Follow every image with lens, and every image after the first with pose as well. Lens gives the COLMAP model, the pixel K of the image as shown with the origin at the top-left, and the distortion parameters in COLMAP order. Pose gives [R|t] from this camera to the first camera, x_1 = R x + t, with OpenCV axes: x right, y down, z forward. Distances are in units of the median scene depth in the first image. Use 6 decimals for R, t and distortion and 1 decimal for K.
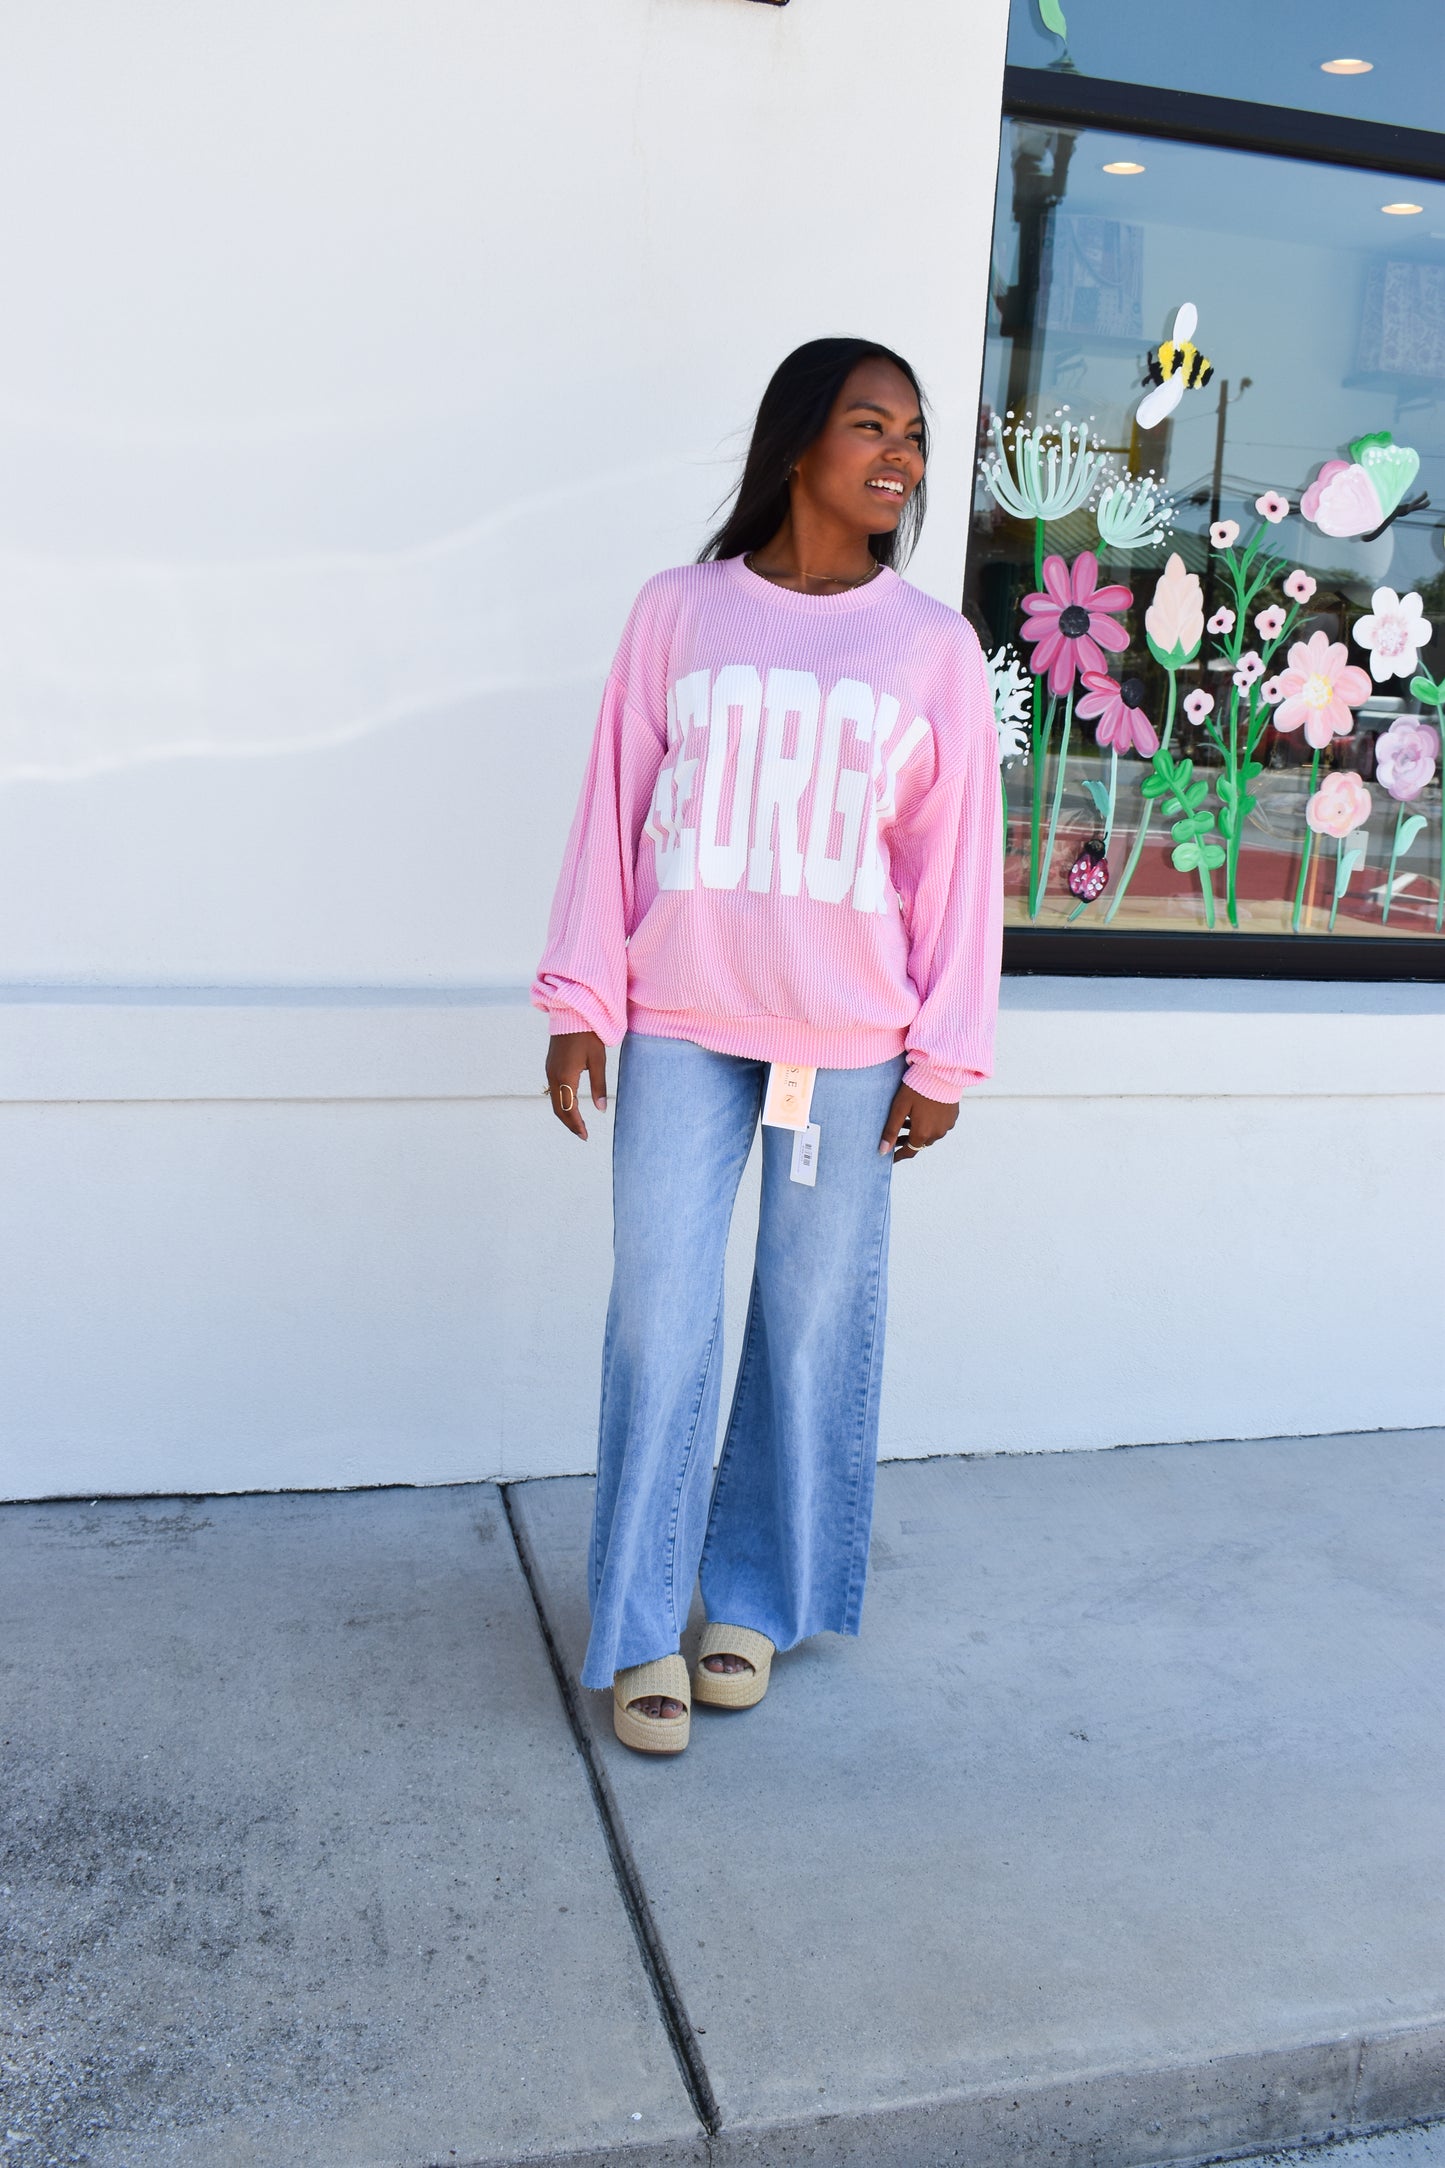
lens RADIAL K [[2027.1, 0, 729.0], [0, 2027.1, 1092.3], [0, 0, 1]] dist [-0.072641, 0.000000]
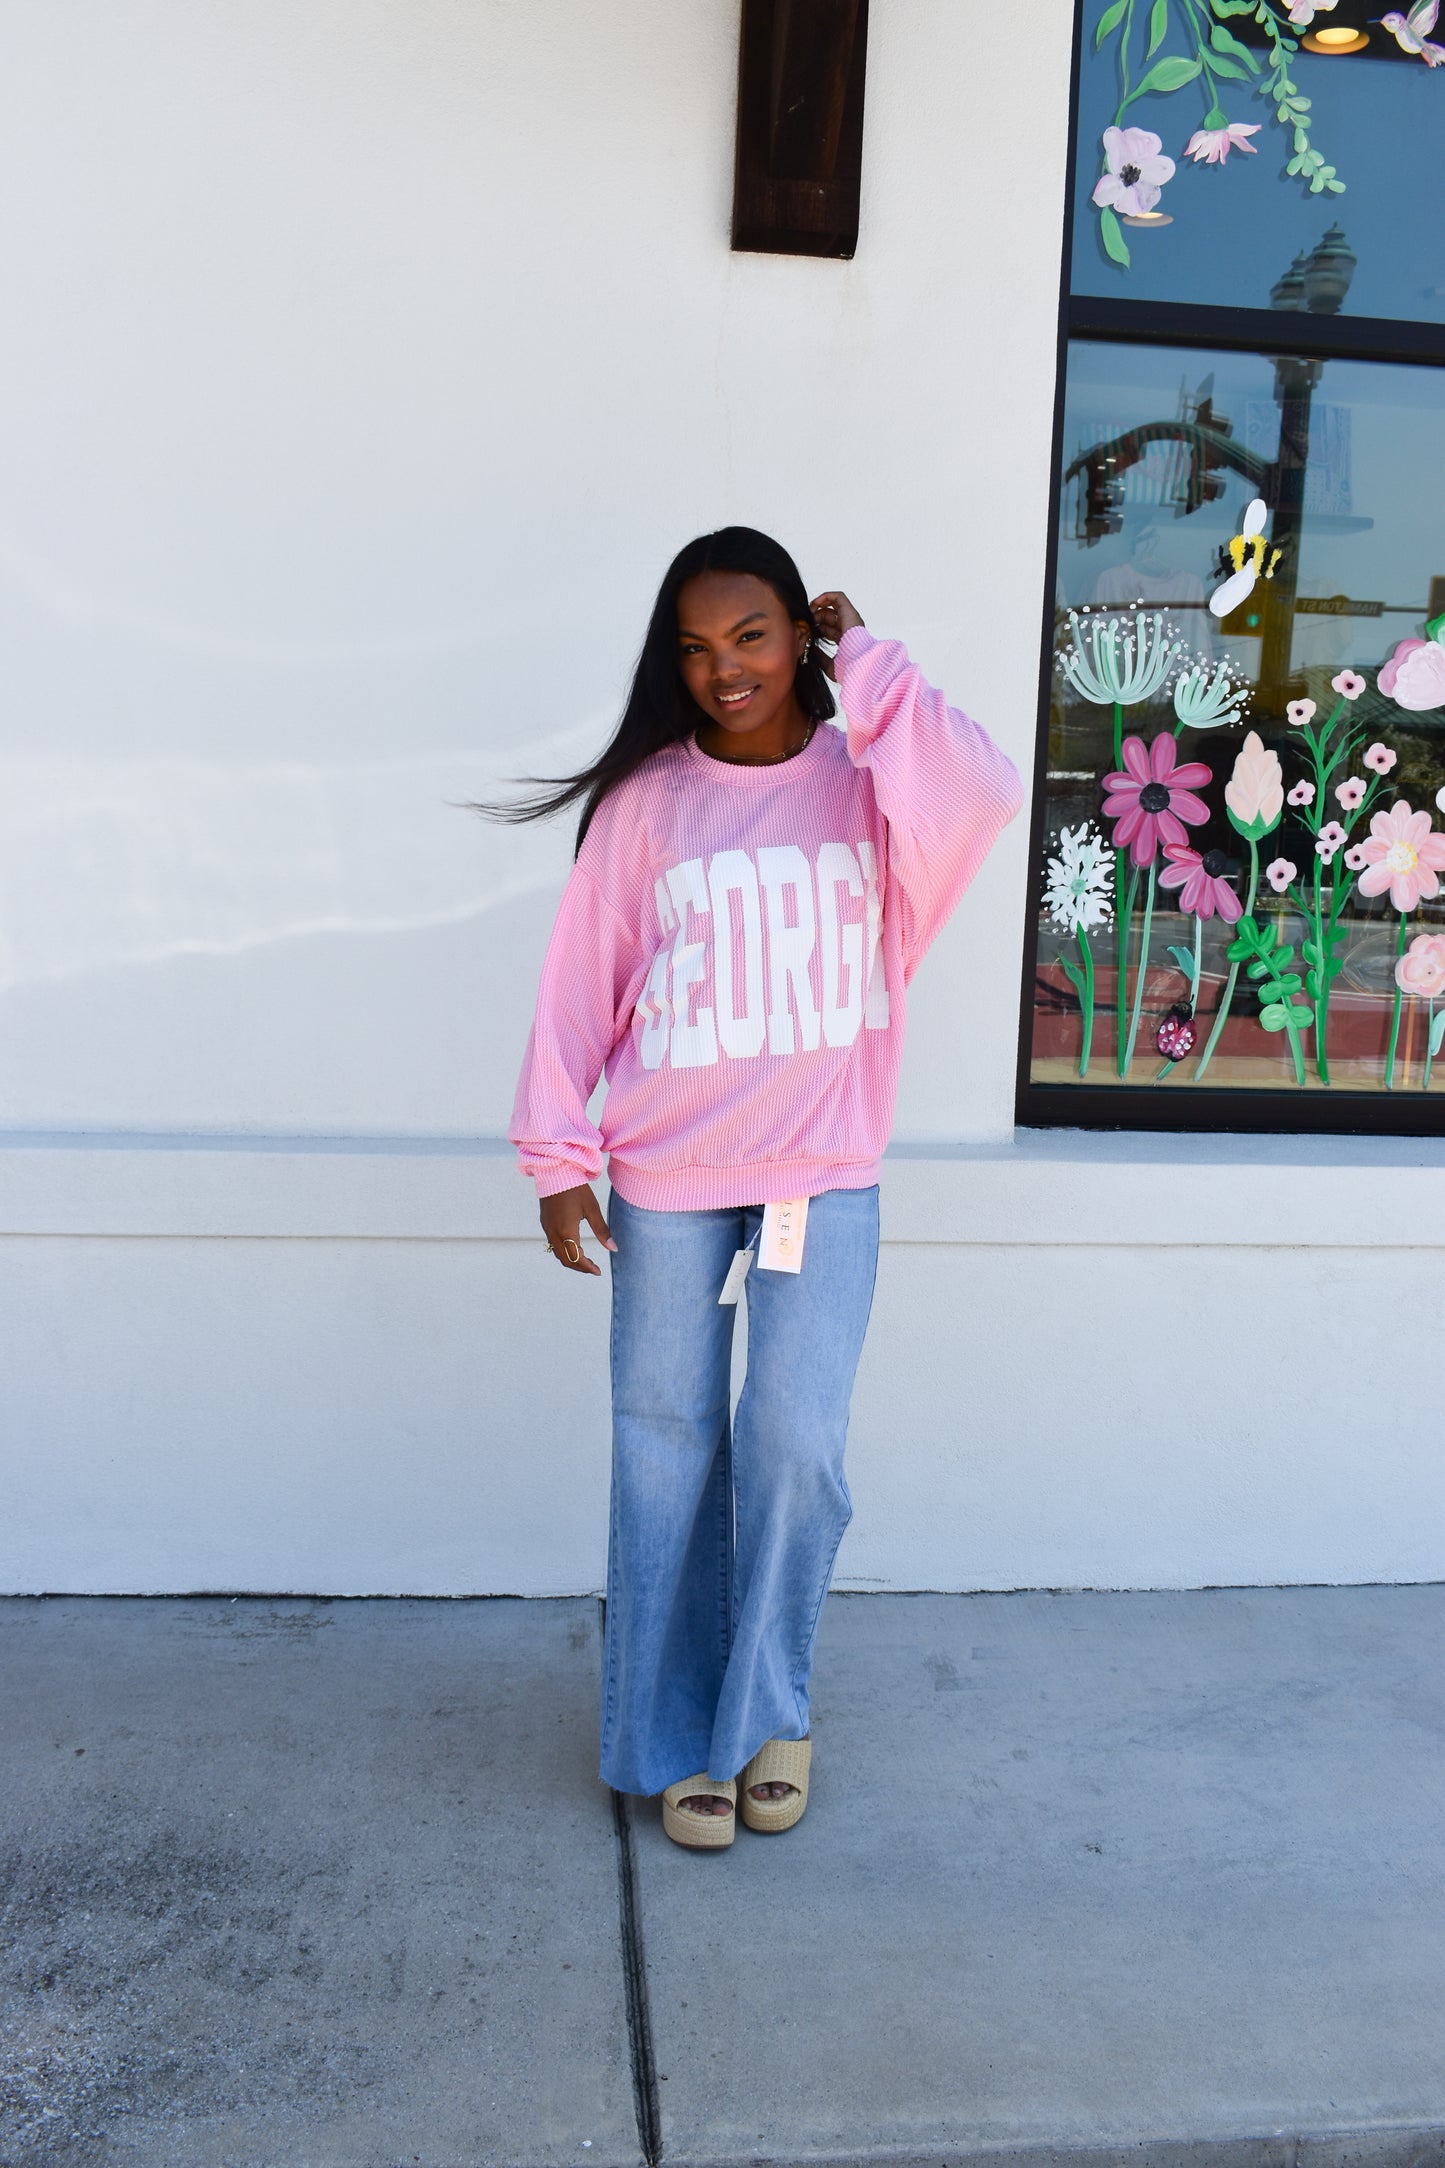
lens RADIAL K [[2027.1, 0, 722.2], [0, 2027.1, 1092.2], [0, 0, 1]] dist [-0.072641, 0.000000]
pose [[0.987967, -0.001177, -0.154660, 0.123967], [-0.011884, 0.996437, -0.083498, 0.014305], [0.154207, 0.084331, 0.984433, -0.078462]]
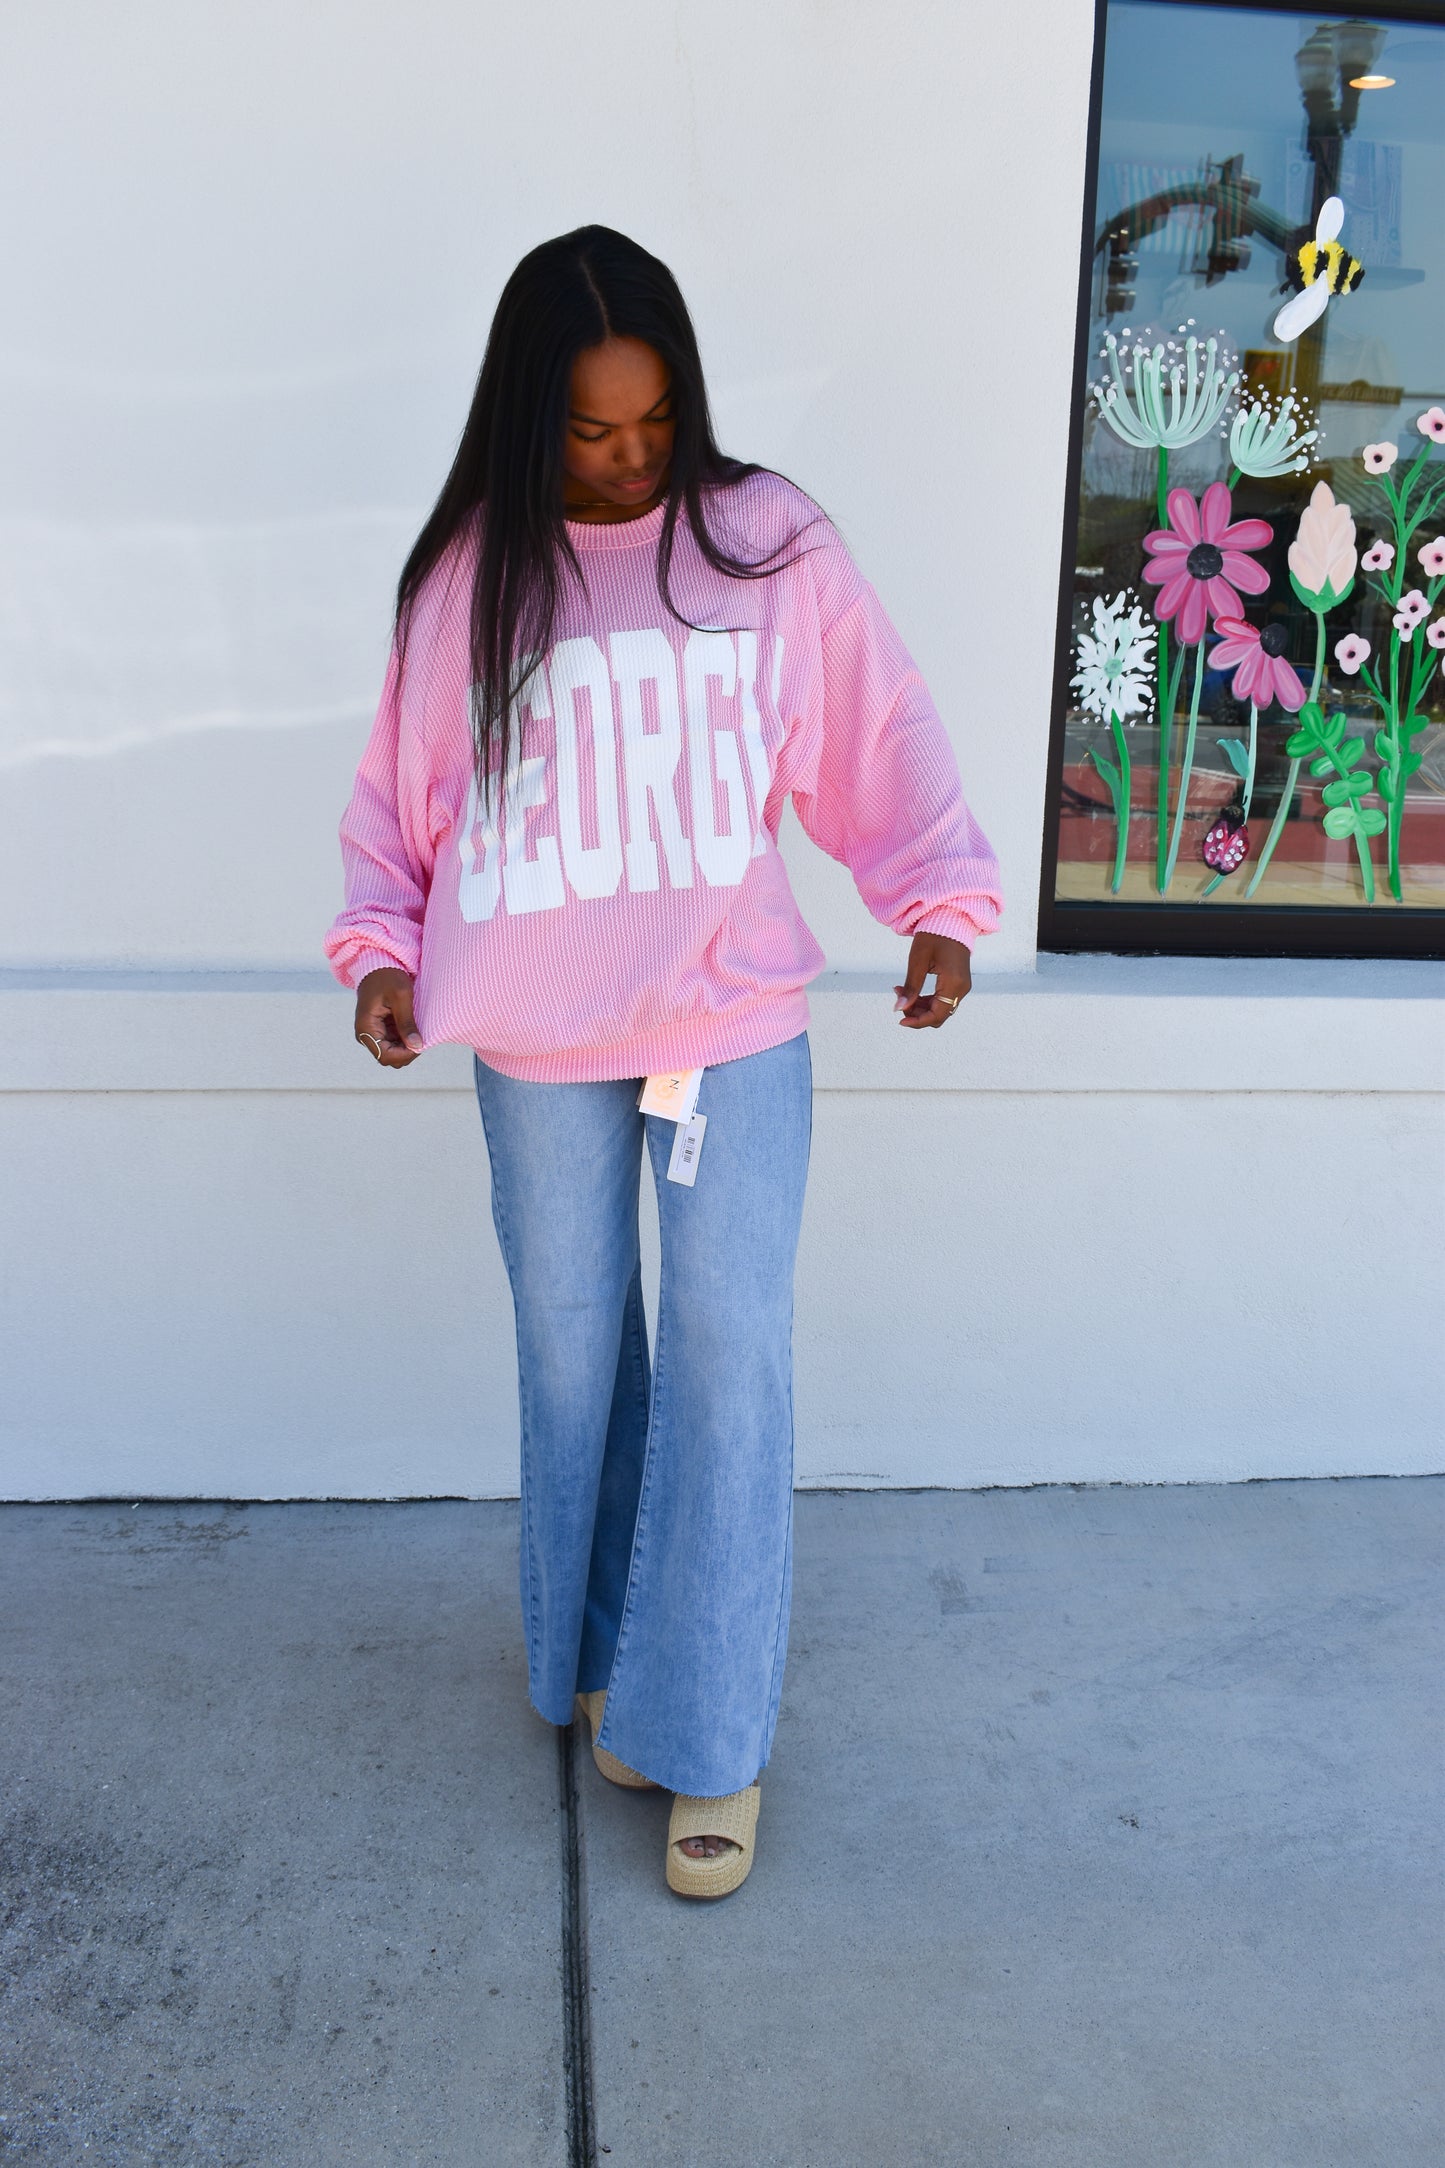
lens RADIAL K [[2027.1, 0, 724.2], [0, 2027.1, 1095.1], [0, 0, 1]] dist [-0.072641, 0.000000]
pose [[0.987701, 0.008234, -0.156138, 0.114129], [-0.006030, 0.999875, 0.014586, -0.009034], [0.156238, -0.013465, 0.987628, 0.091368]]
